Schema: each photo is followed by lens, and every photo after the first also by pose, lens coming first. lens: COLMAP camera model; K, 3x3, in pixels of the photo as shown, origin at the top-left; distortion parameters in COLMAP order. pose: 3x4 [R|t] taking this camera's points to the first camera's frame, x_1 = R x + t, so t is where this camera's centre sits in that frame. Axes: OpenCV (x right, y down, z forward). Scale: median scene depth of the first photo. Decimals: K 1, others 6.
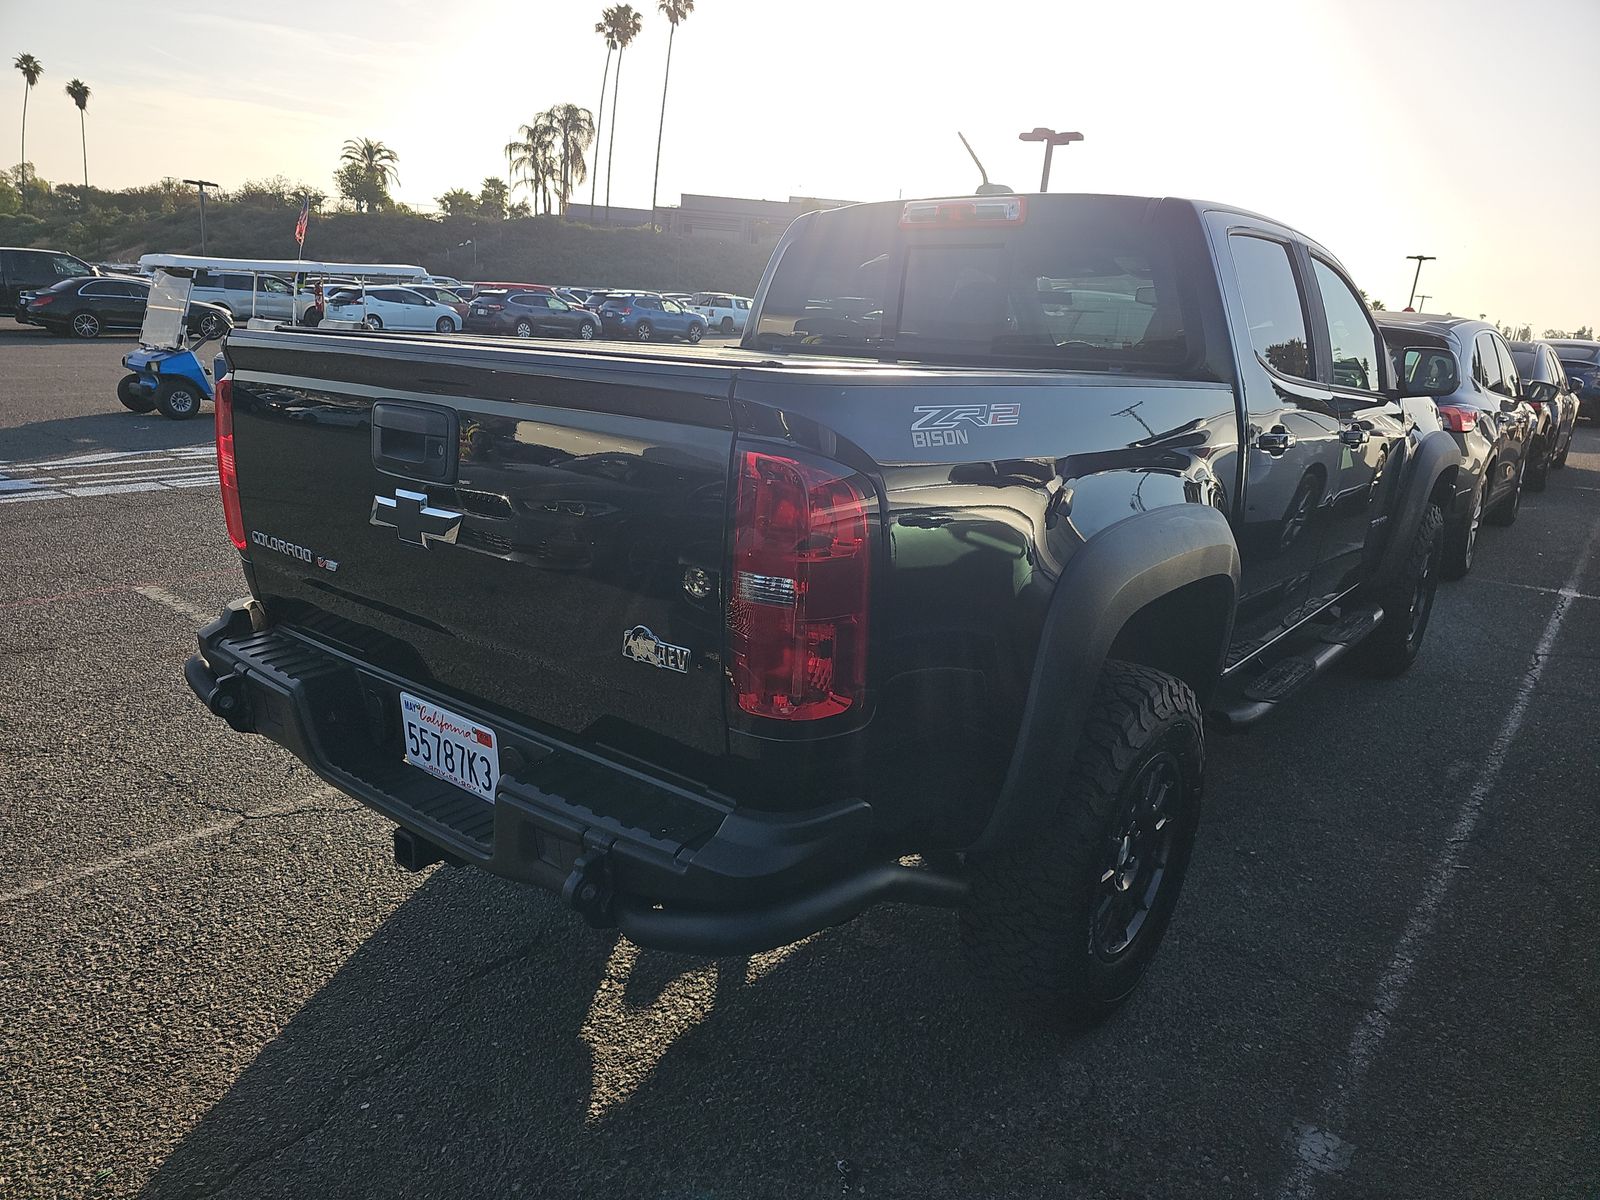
lens RADIAL K [[1058.4, 0, 805.3], [0, 1058.4, 613.0], [0, 0, 1]] dist [0.033463, -0.021734]
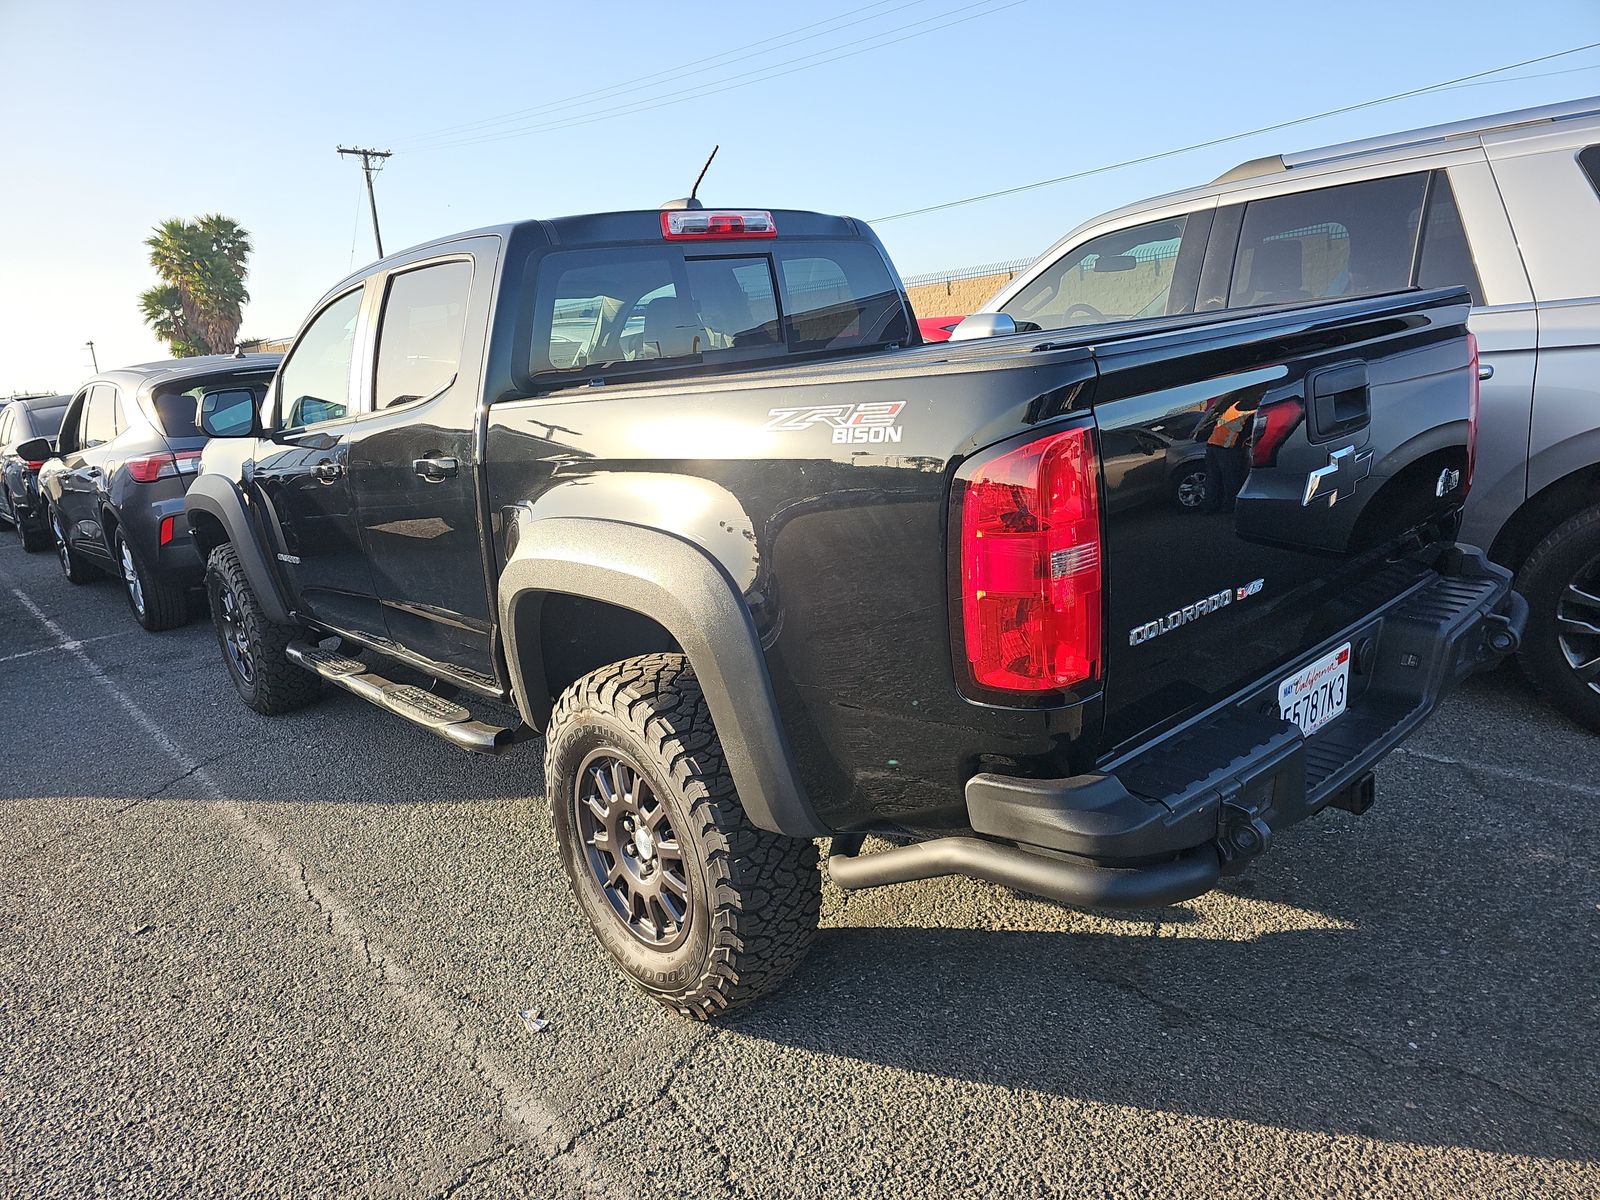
lens RADIAL K [[1058.4, 0, 795.3], [0, 1058.4, 600.4], [0, 0, 1]] dist [0.033463, -0.021734]
pose [[0.177053, -0.300823, 0.937101, -1.328078], [0.364215, 0.904574, 0.221568, -0.362927], [-0.914330, 0.302077, 0.269722, 1.118172]]
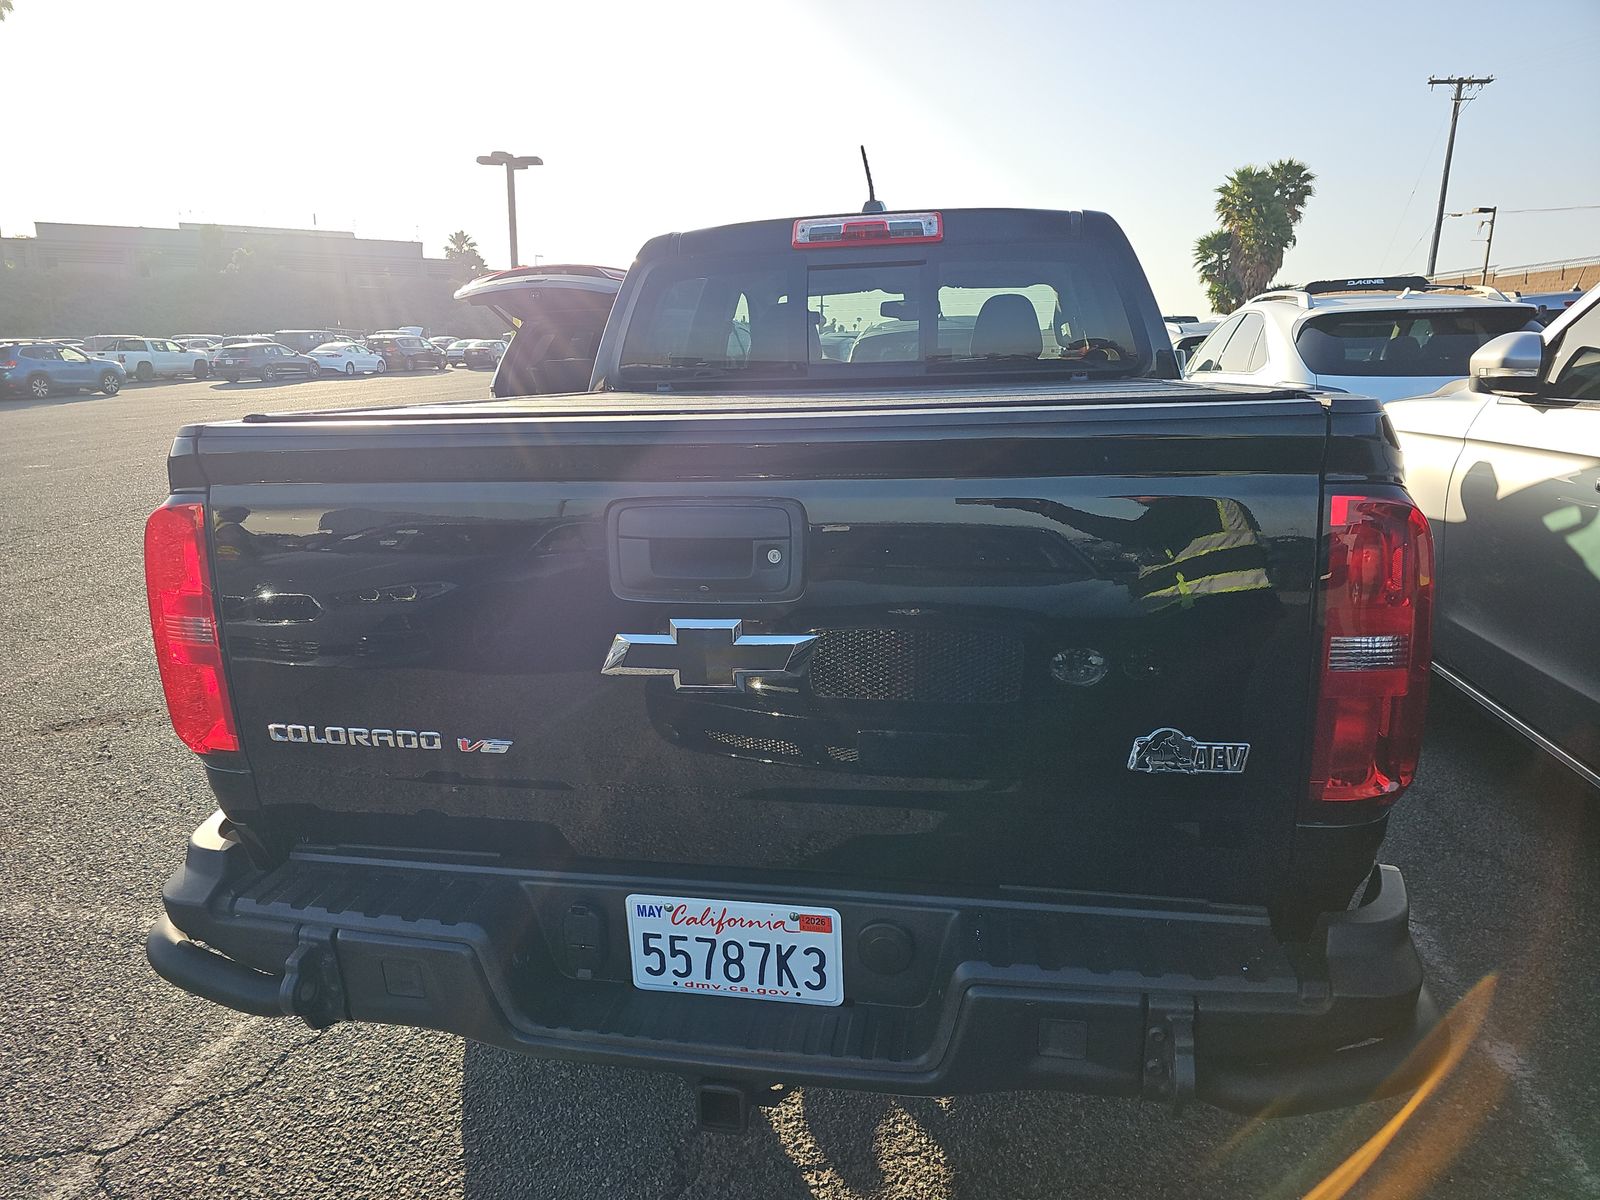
lens RADIAL K [[1058.4, 0, 797.0], [0, 1058.4, 594.1], [0, 0, 1]] dist [0.033463, -0.021734]
pose [[0.885231, -0.170568, 0.432750, -0.554297], [0.185542, 0.982606, 0.007749, -0.110962], [-0.426544, 0.073434, 0.901481, 0.284877]]
